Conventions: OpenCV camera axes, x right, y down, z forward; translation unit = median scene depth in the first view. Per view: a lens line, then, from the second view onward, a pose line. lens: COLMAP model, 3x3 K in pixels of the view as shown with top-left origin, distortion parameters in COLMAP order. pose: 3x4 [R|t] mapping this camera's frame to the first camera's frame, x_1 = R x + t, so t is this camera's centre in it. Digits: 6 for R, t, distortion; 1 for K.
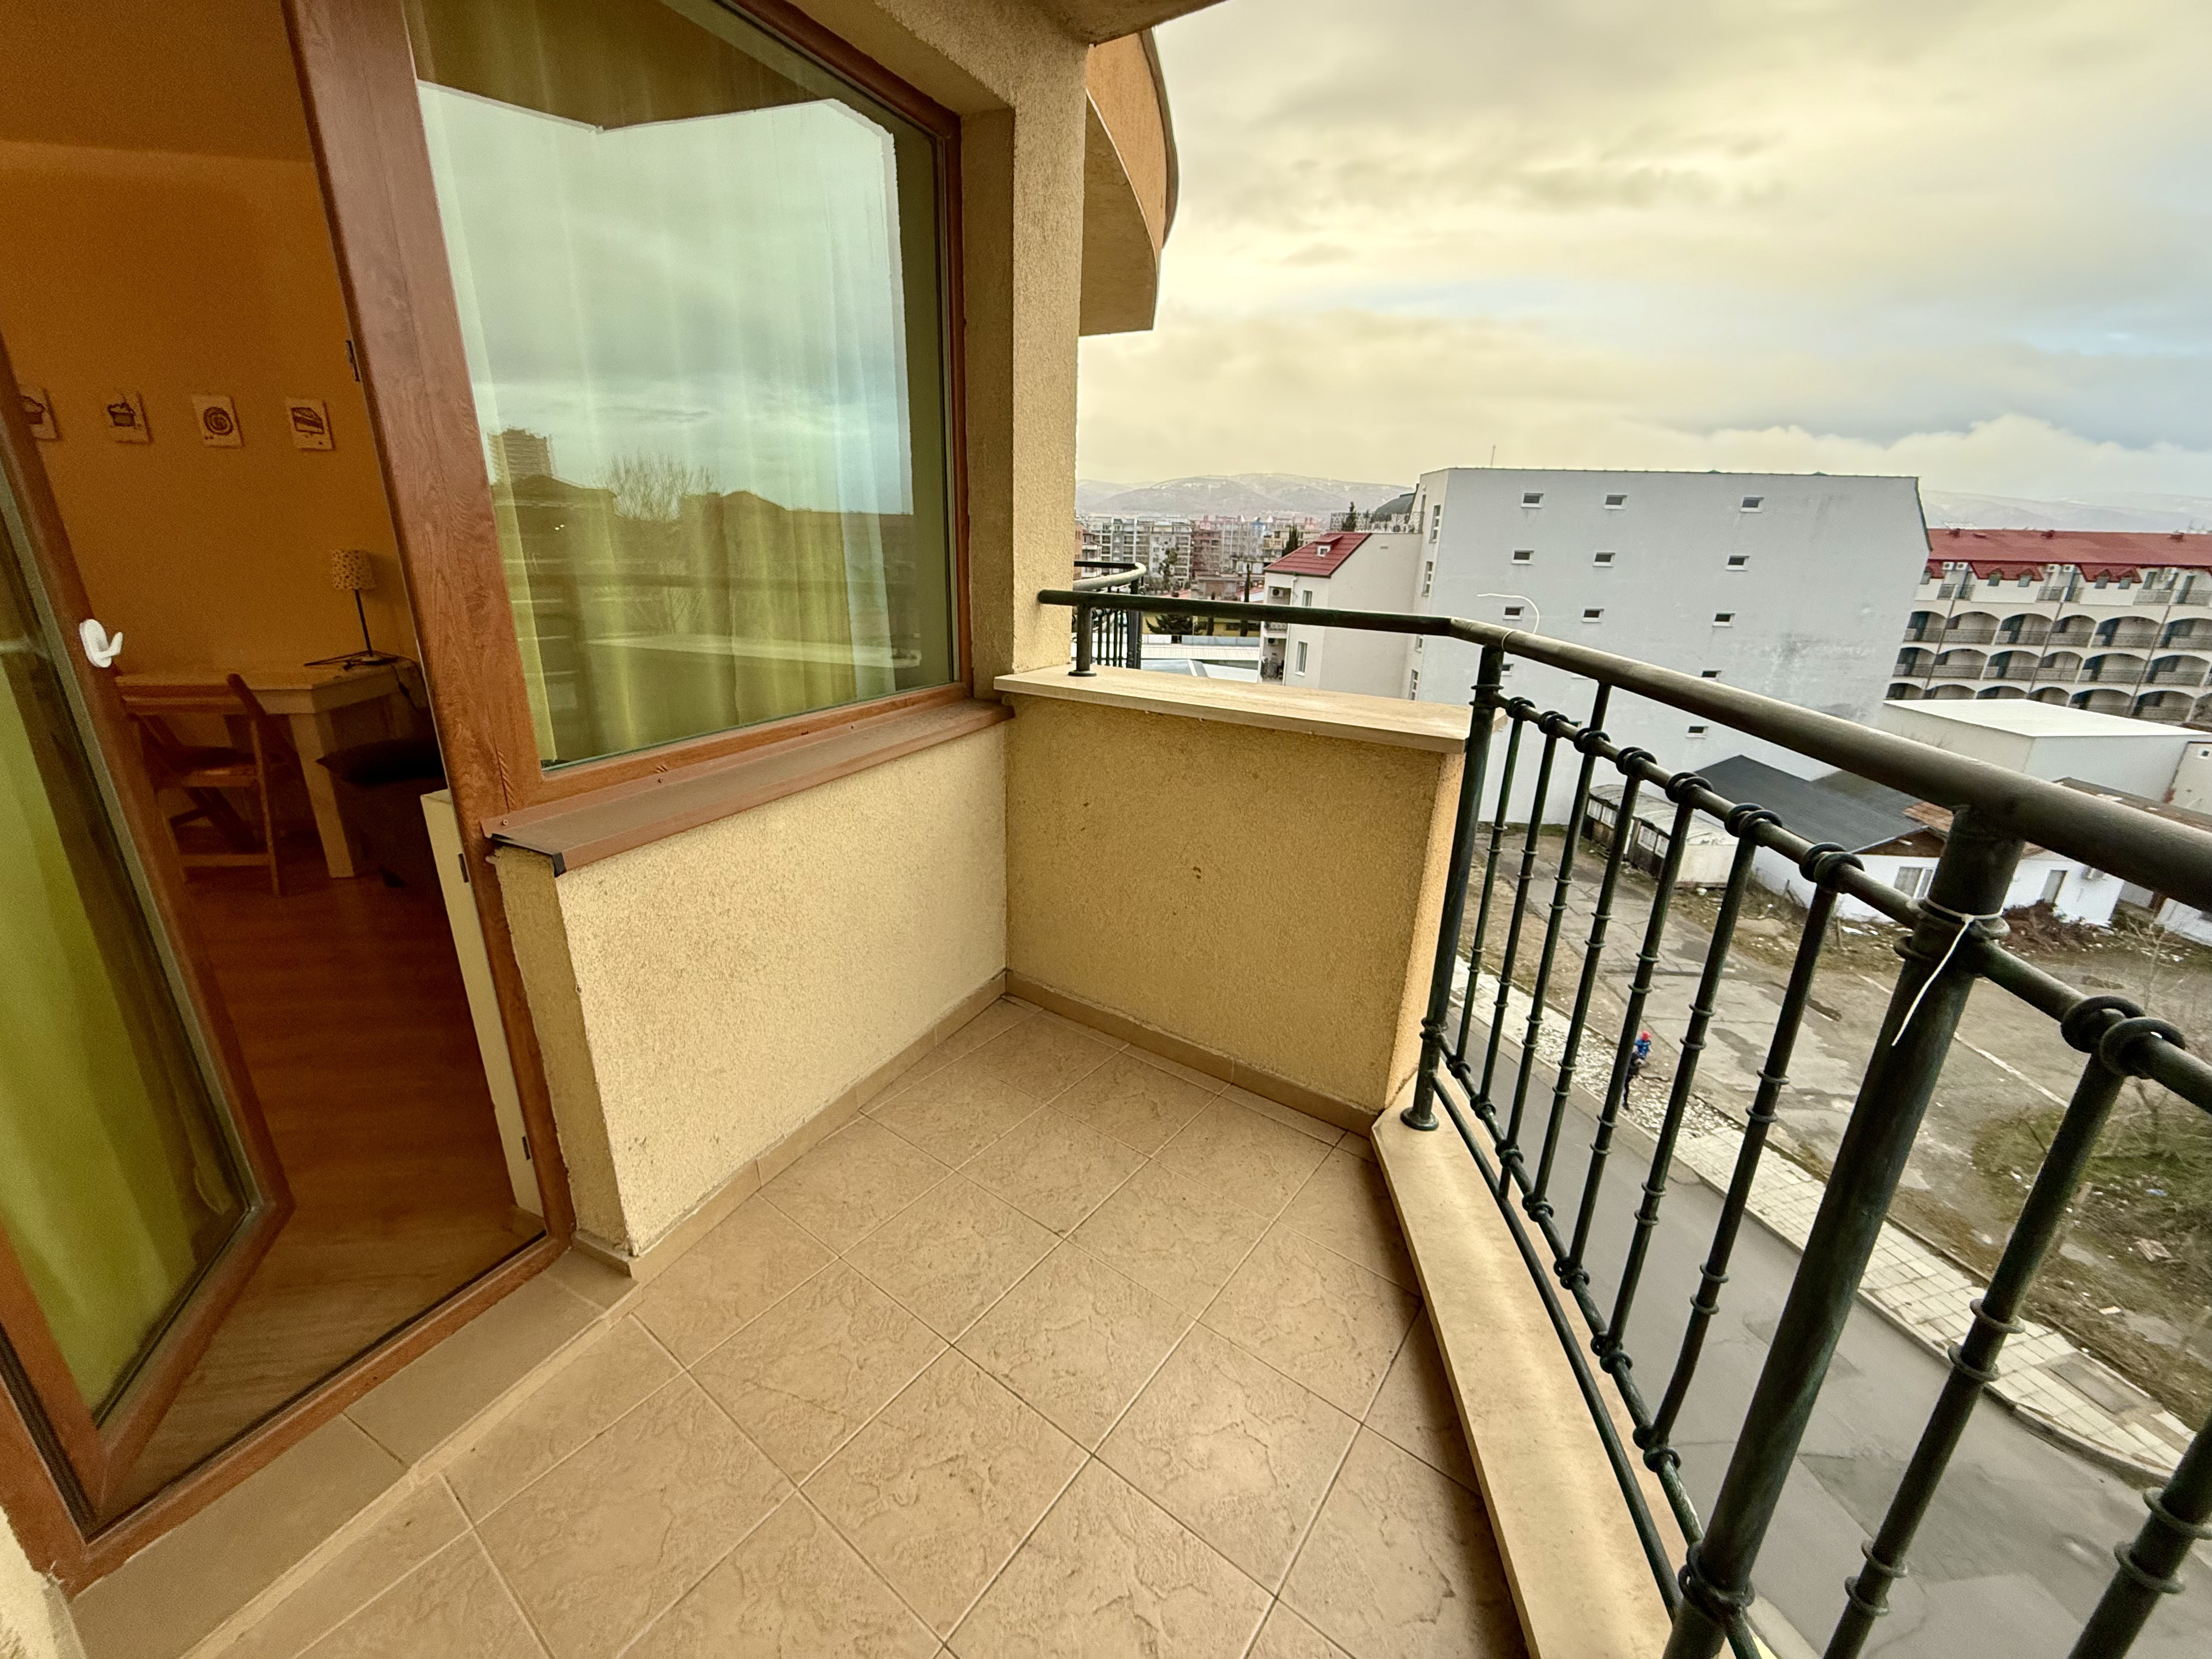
lens RADIAL K [[878.8, 0, 1100.4], [0, 878.8, 831.3], [0, 0, 1]] dist [-0.000729, 0.000097]
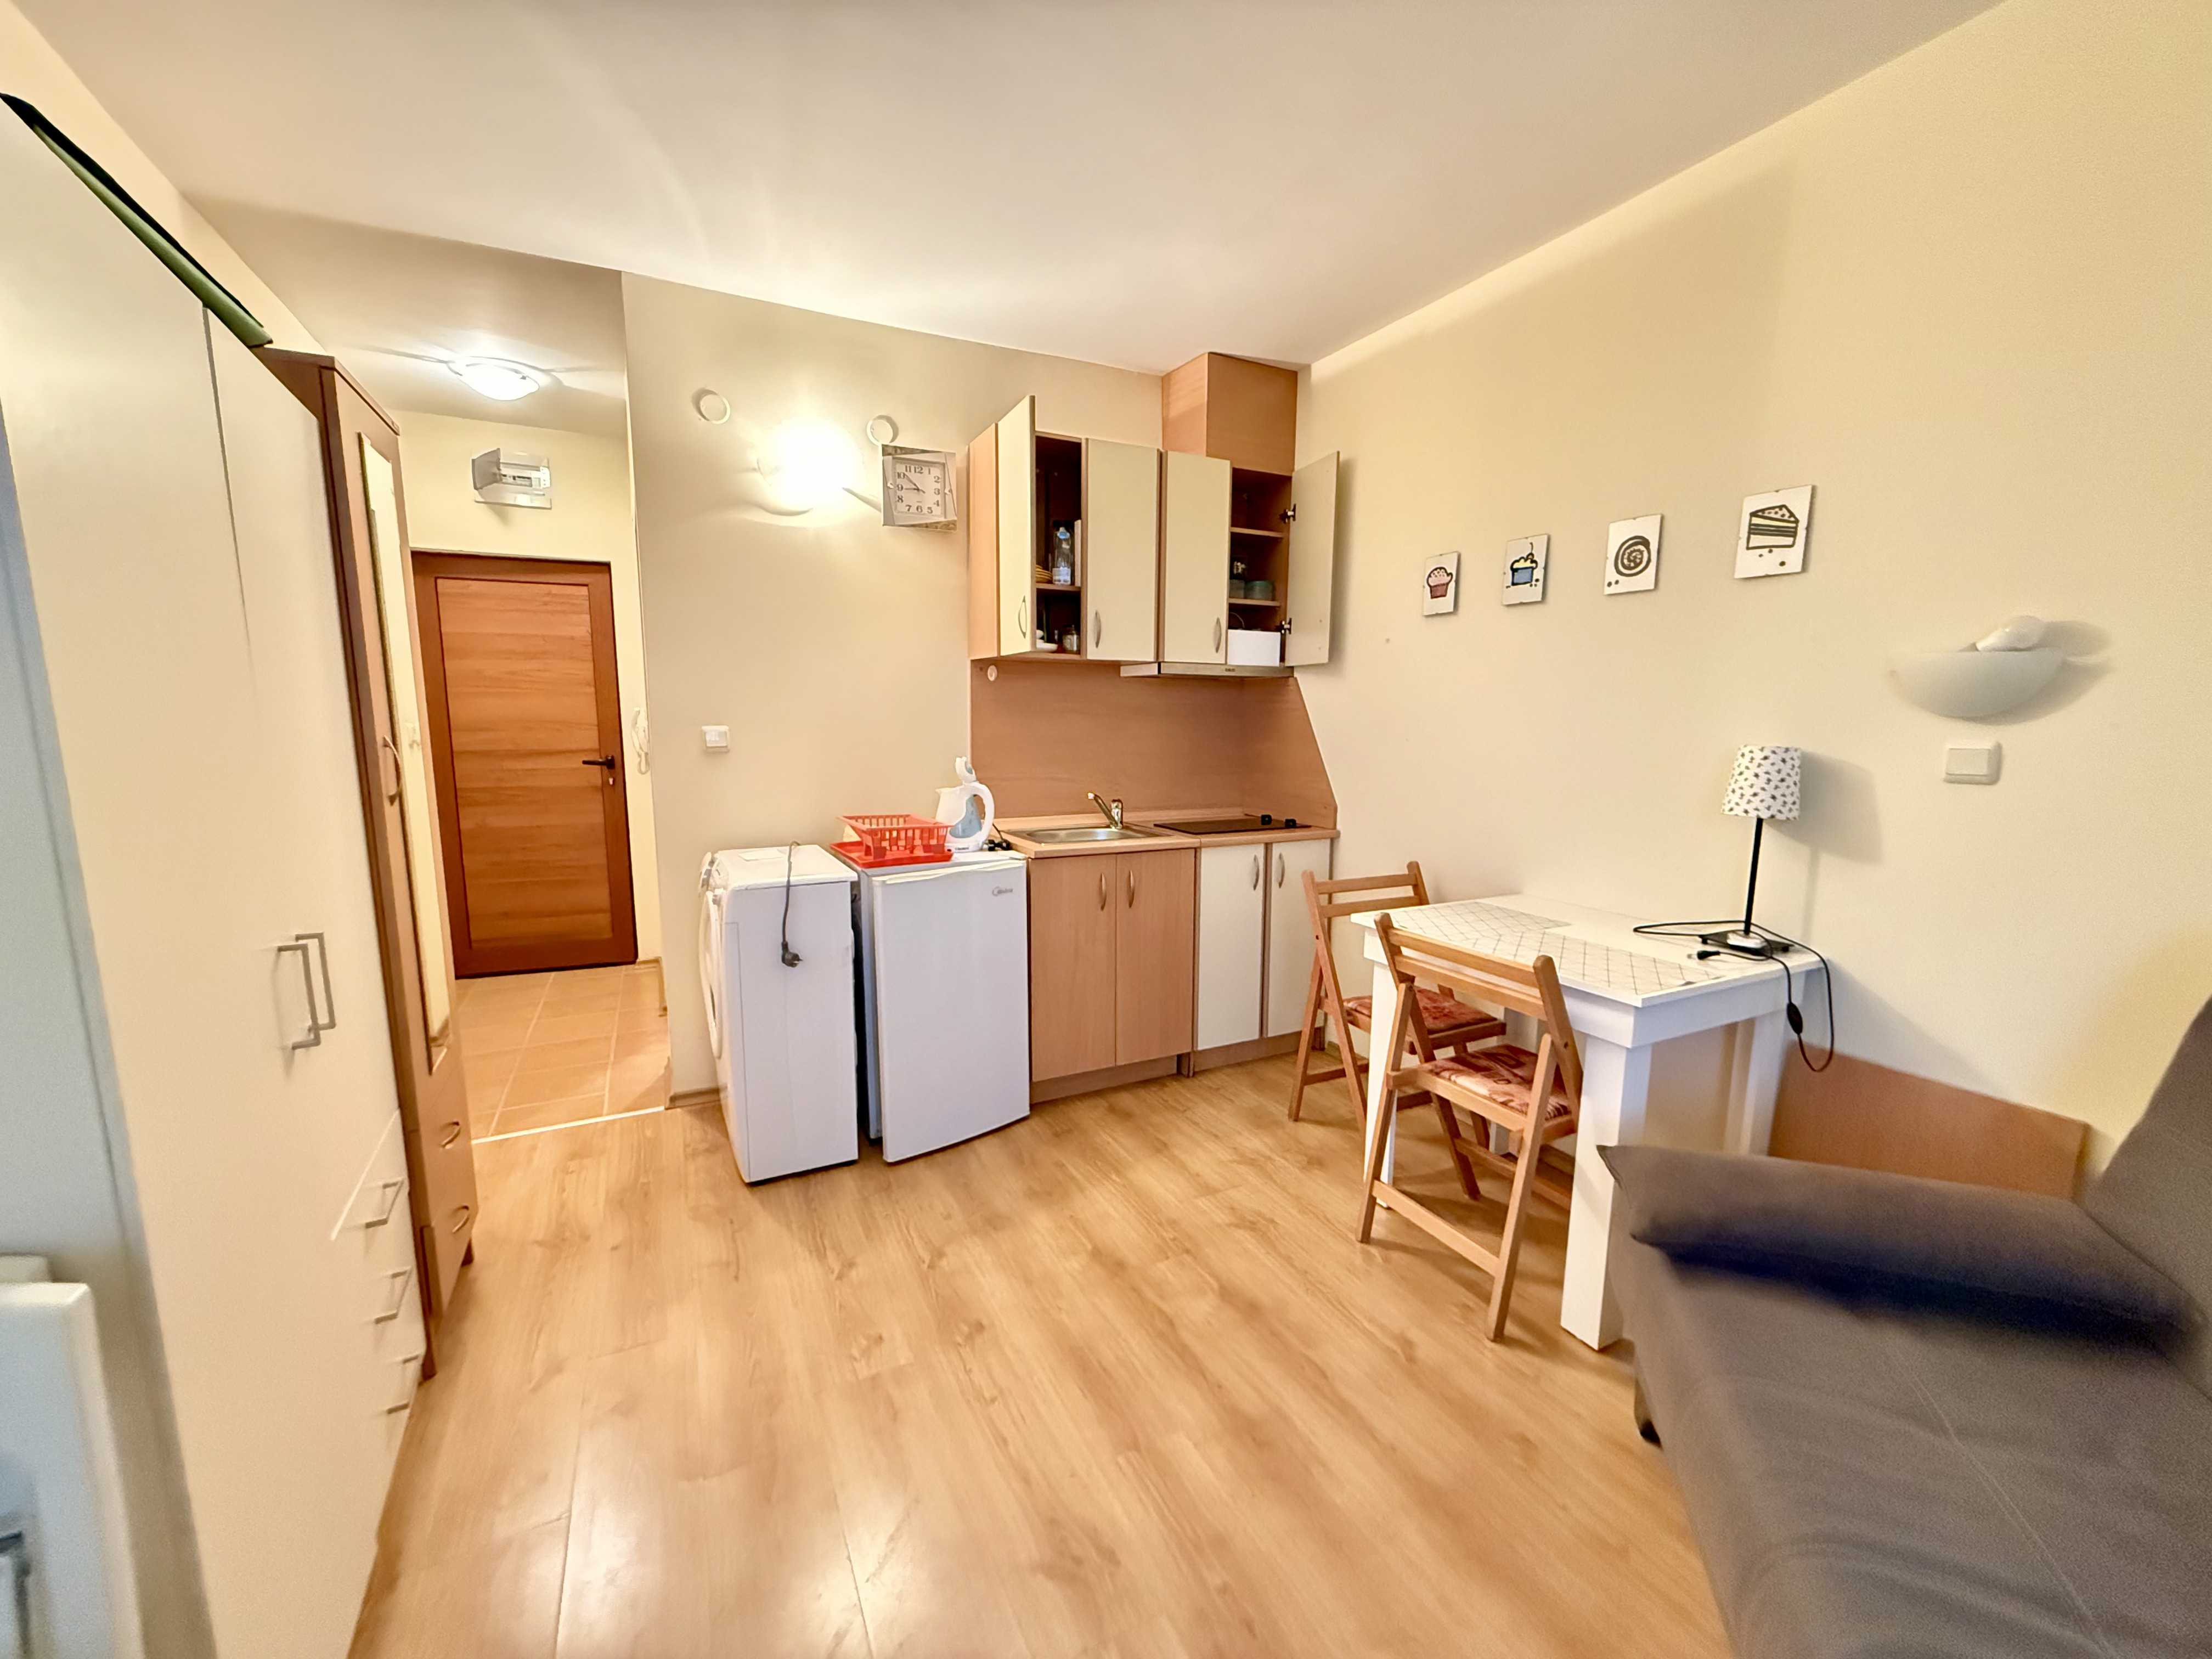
lens RADIAL K [[876.4, 0, 1100.2], [0, 876.4, 831.4], [0, 0, 1]] dist [-0.001505, -0.000145]
pose [[0.310085, 0.106786, -0.944692, -0.490760], [-0.298122, 0.954475, 0.010037, -0.159780], [0.902757, 0.278521, 0.327804, 0.485769]]
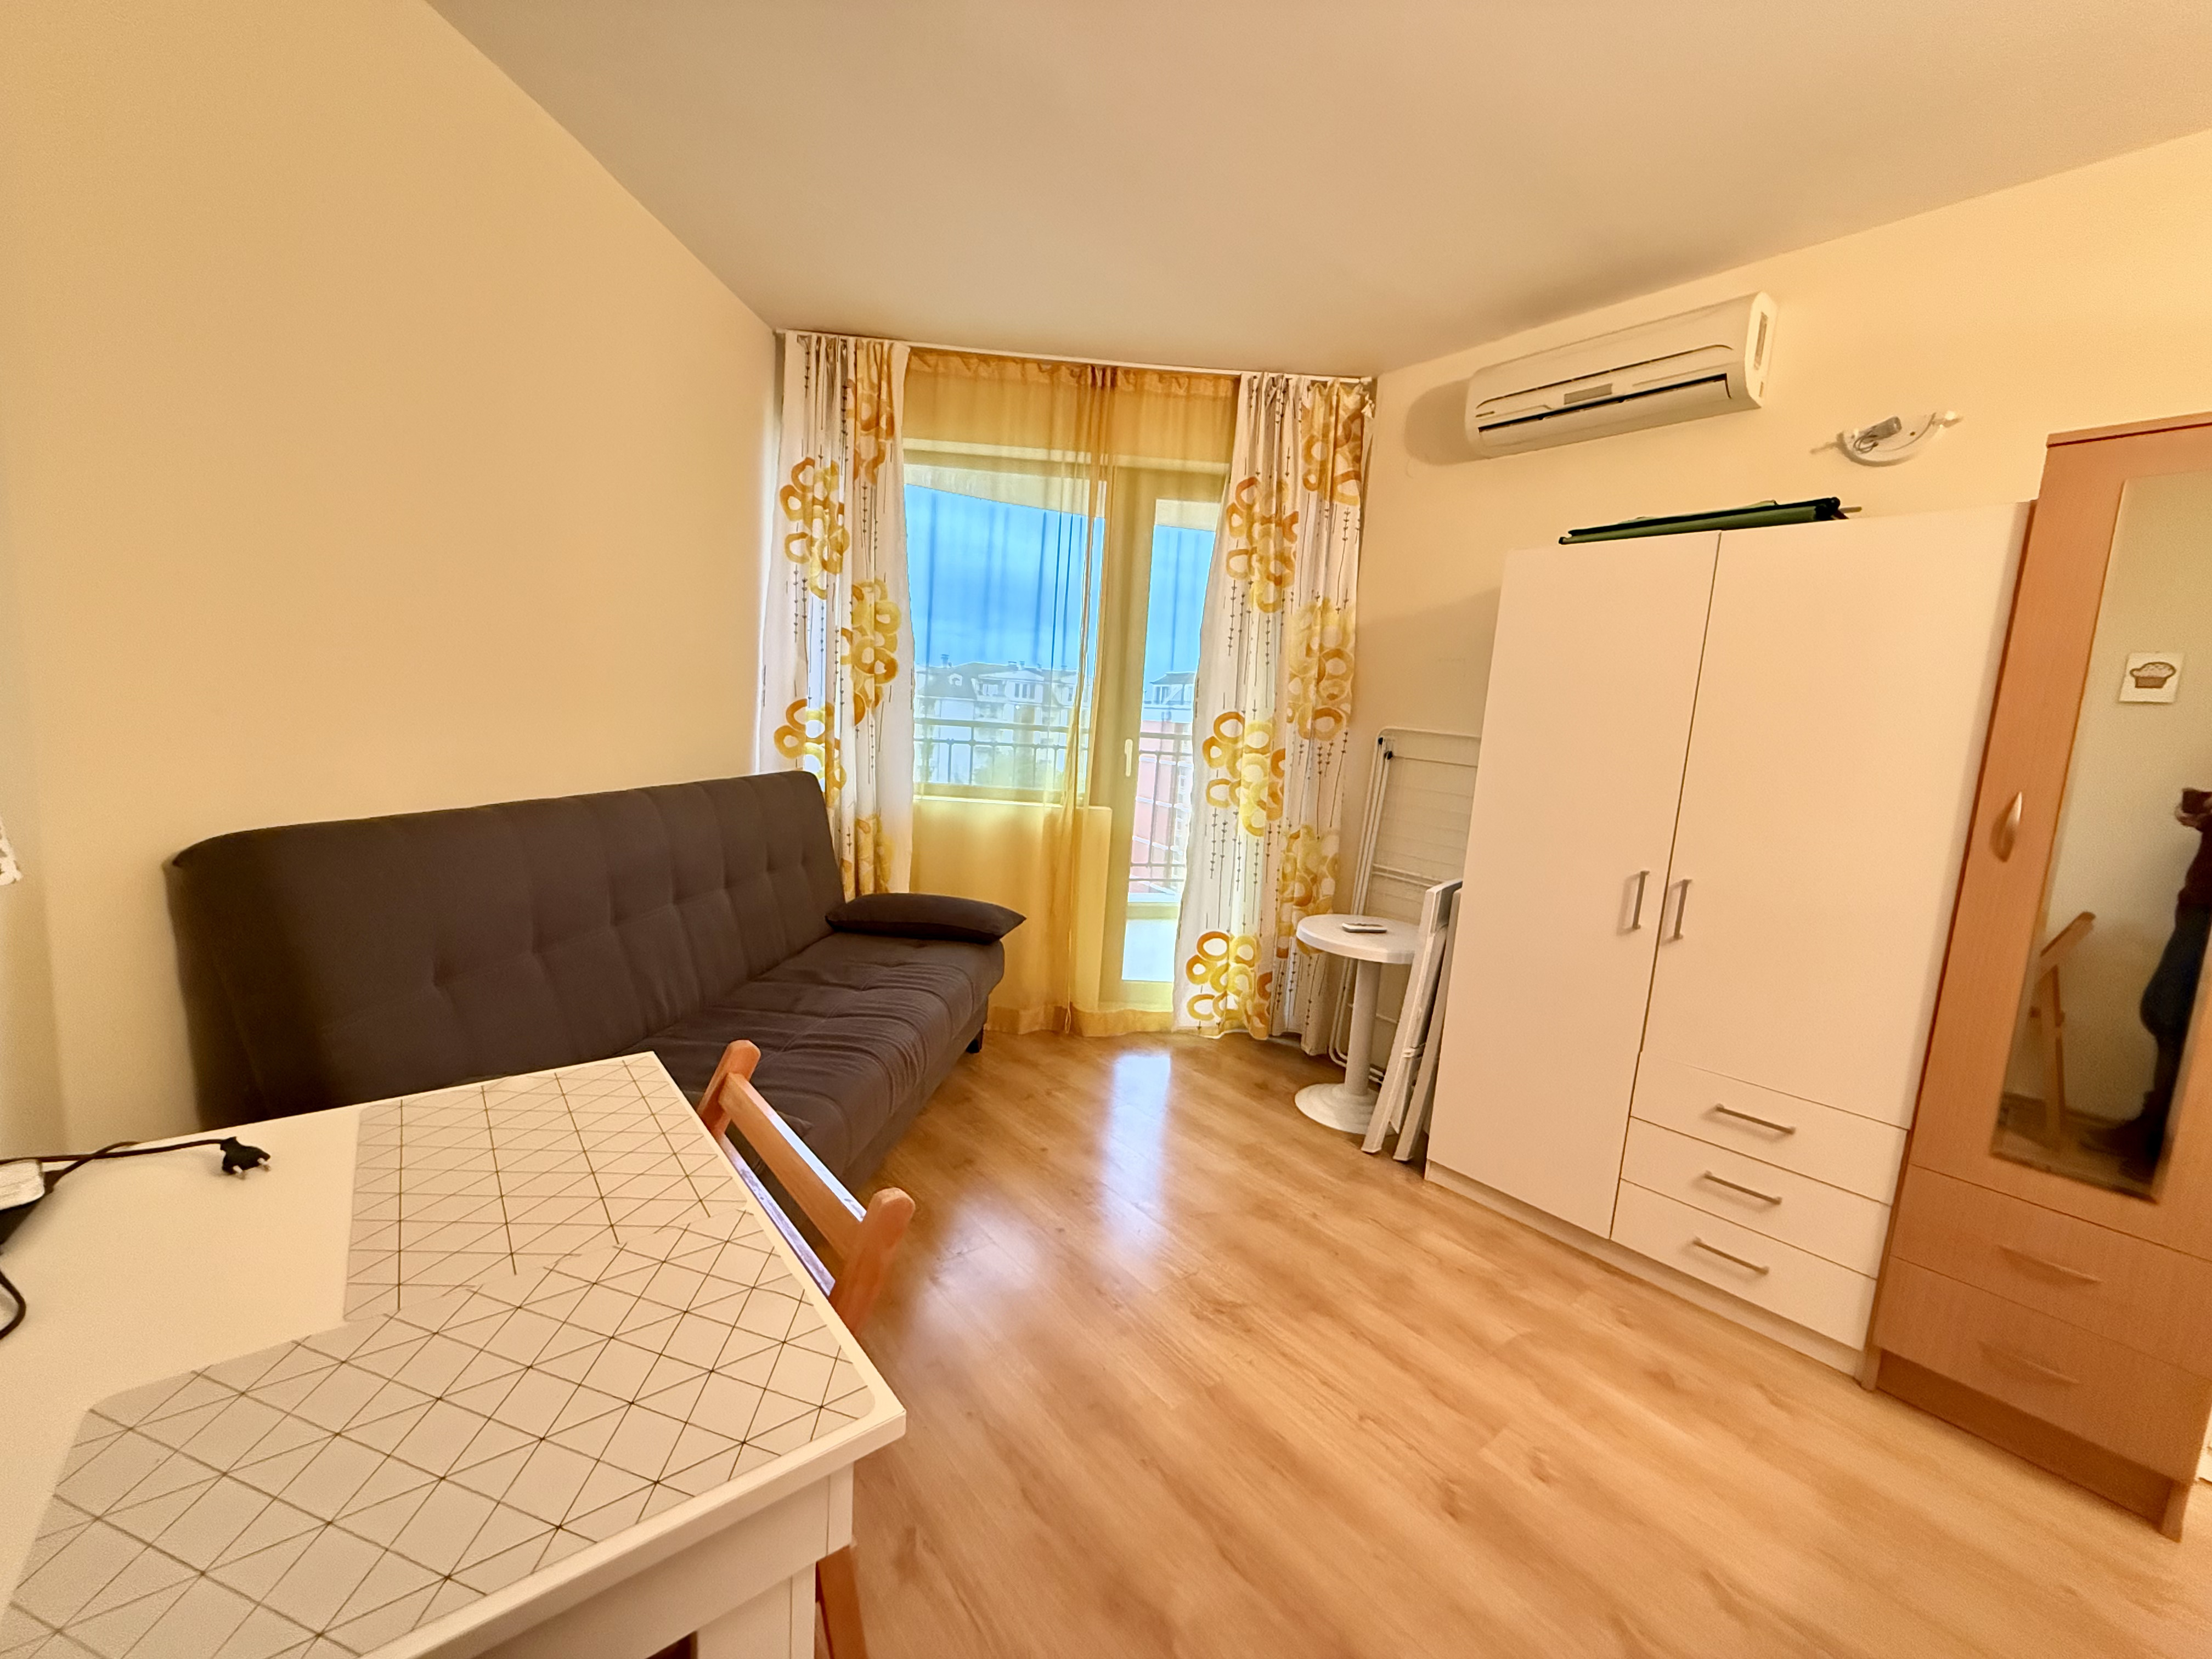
lens RADIAL K [[876.4, 0, 1100.2], [0, 876.4, 831.4], [0, 0, 1]] dist [-0.001505, -0.000145]
pose [[-0.499831, -0.168318, 0.849610, -1.215910], [0.200106, 0.931954, 0.302355, -0.310446], [-0.842690, 0.321139, -0.432138, 0.904040]]
